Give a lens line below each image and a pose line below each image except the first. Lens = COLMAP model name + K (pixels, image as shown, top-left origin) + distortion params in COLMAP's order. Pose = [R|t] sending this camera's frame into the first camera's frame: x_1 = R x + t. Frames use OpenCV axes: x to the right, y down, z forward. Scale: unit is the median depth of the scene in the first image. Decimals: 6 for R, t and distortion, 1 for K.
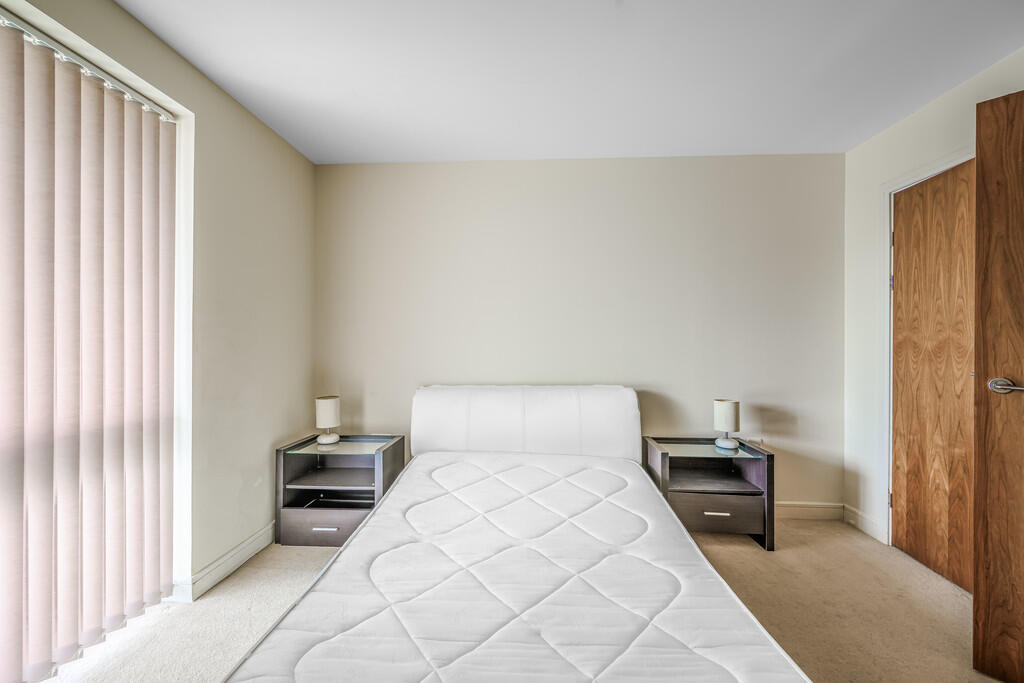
lens RADIAL K [[398.0, 0, 513.7], [0, 398.0, 343.5], [0, 0, 1]] dist [-0.001825, 0.000578]
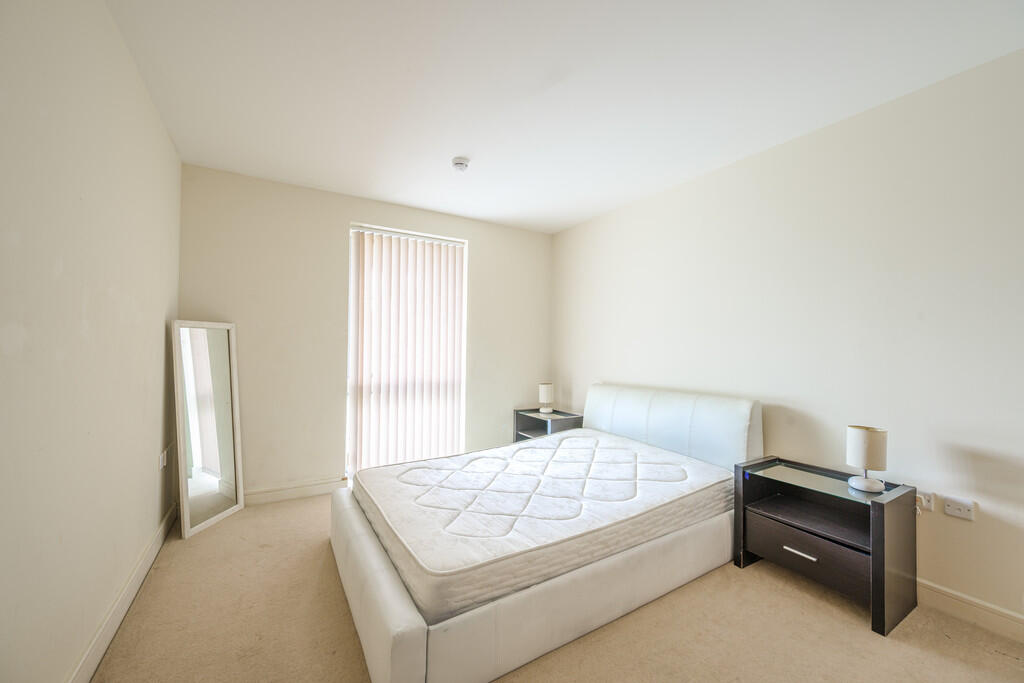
lens RADIAL K [[398.0, 0, 521.2], [0, 398.0, 340.8], [0, 0, 1]] dist [-0.001825, 0.000578]
pose [[0.577514, -0.009021, -0.816331, 0.864362], [-0.014478, 0.999669, -0.021290, 0.001383], [0.816253, 0.024114, 0.577192, 0.013126]]
